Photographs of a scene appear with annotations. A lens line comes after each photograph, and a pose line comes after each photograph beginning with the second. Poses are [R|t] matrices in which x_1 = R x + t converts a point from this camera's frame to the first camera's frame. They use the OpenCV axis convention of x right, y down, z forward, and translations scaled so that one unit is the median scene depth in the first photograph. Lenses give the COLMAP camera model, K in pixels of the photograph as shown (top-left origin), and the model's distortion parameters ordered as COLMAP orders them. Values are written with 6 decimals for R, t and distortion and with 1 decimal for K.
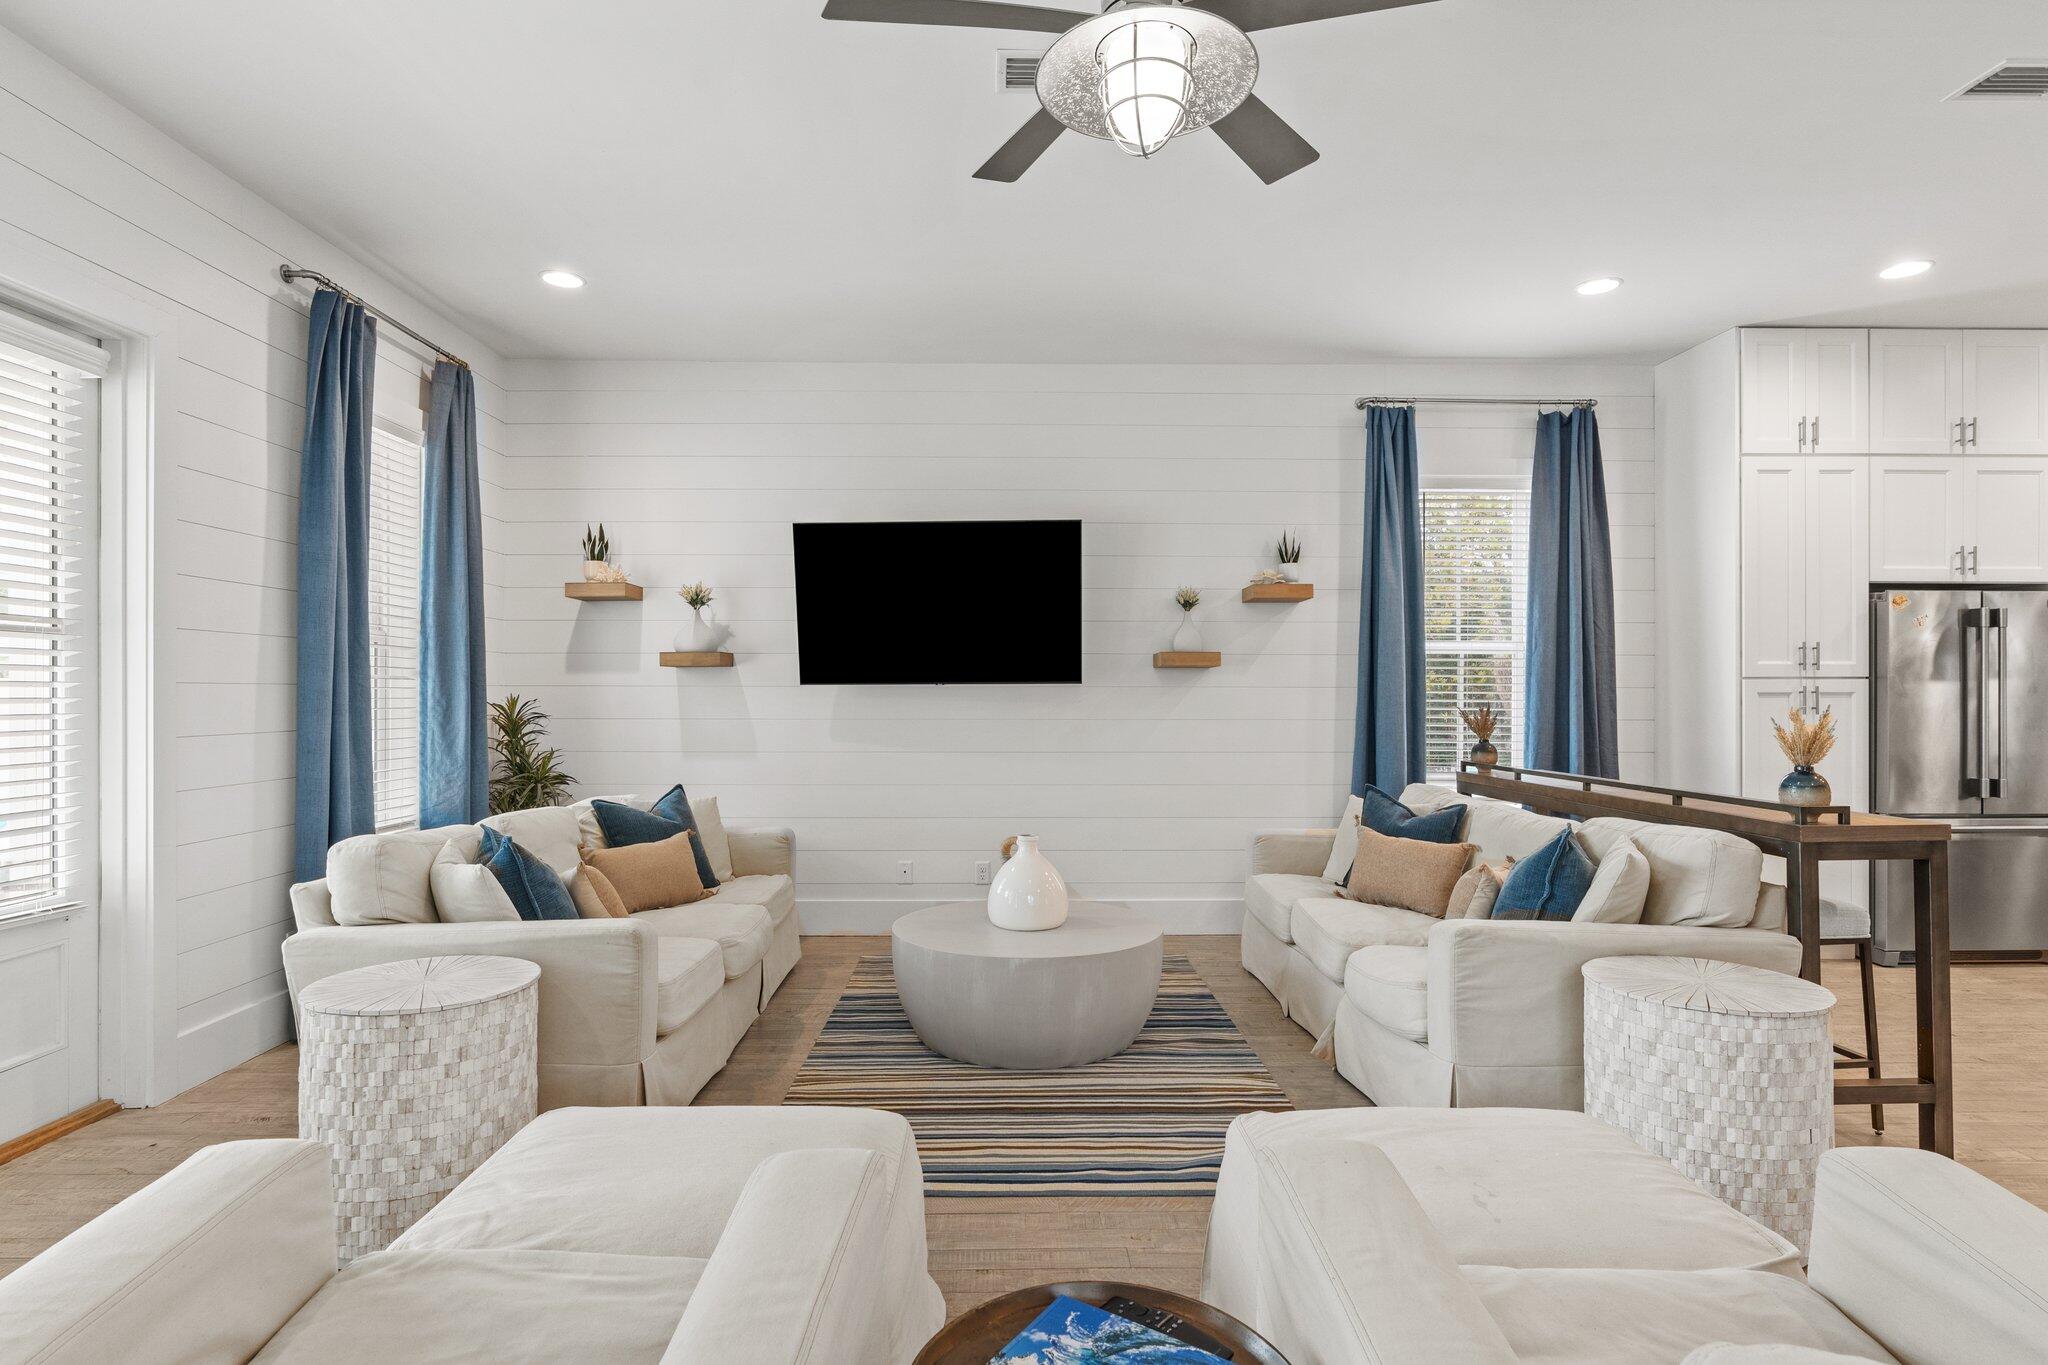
lens RADIAL K [[1030.1, 0, 1014.5], [0, 1030.1, 685.3], [0, 0, 1]] dist [-0.003347, 0.000131]
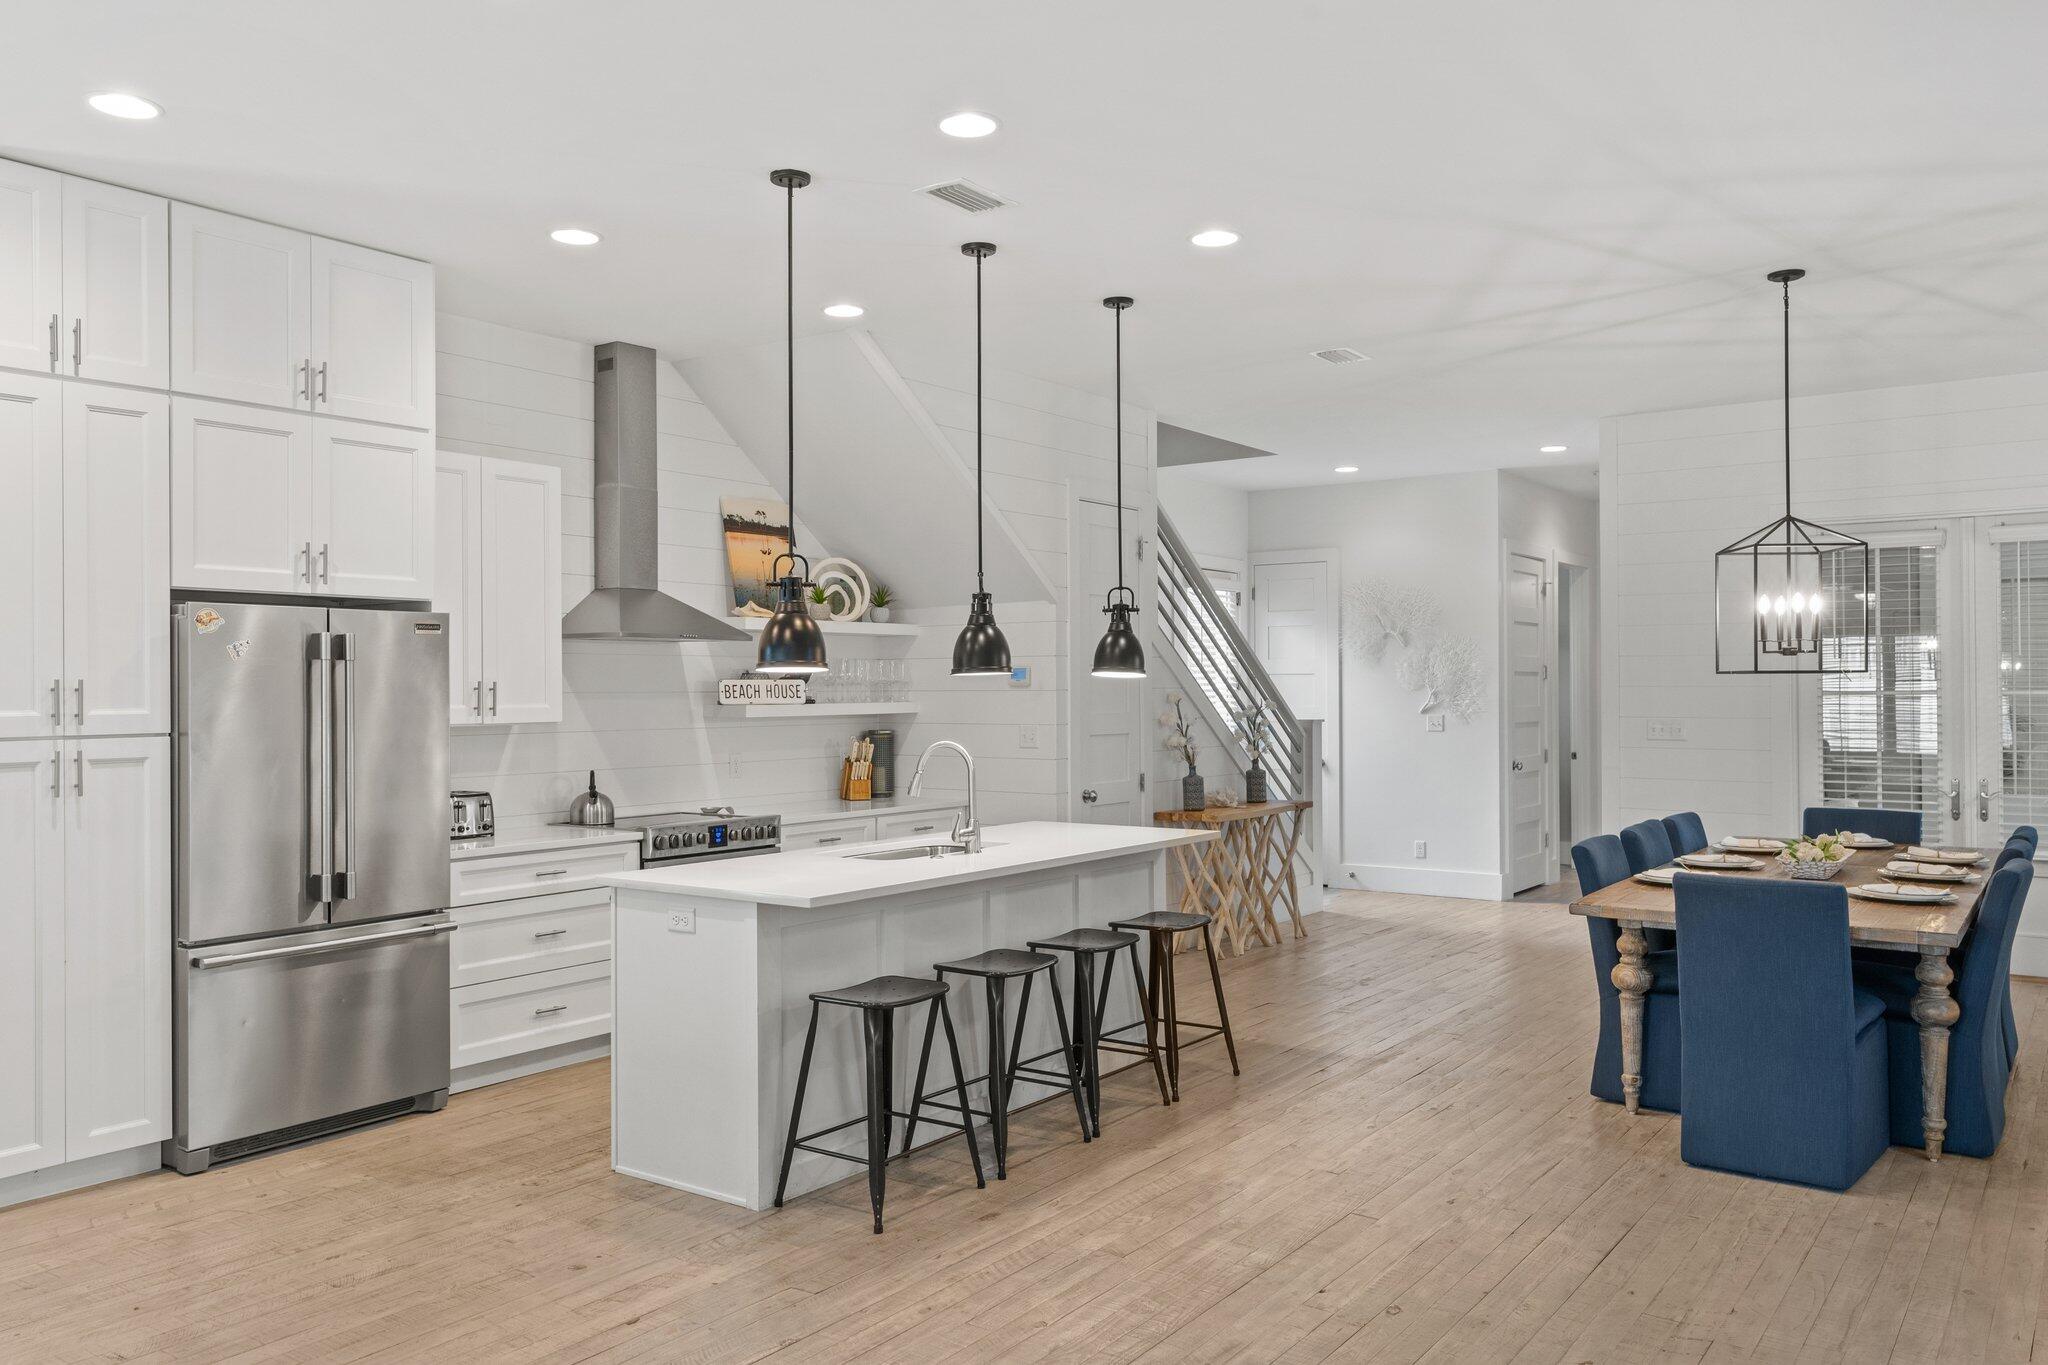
lens RADIAL K [[1512.7, 0, 1008.6], [0, 1512.7, 686.2], [0, 0, 1]] dist [-0.004360, -0.001582]
pose [[0.606647, -0.002965, 0.794966, 0.392856], [0.005037, 0.999987, -0.000114, -0.035271], [-0.794956, 0.004073, 0.606654, -0.004483]]
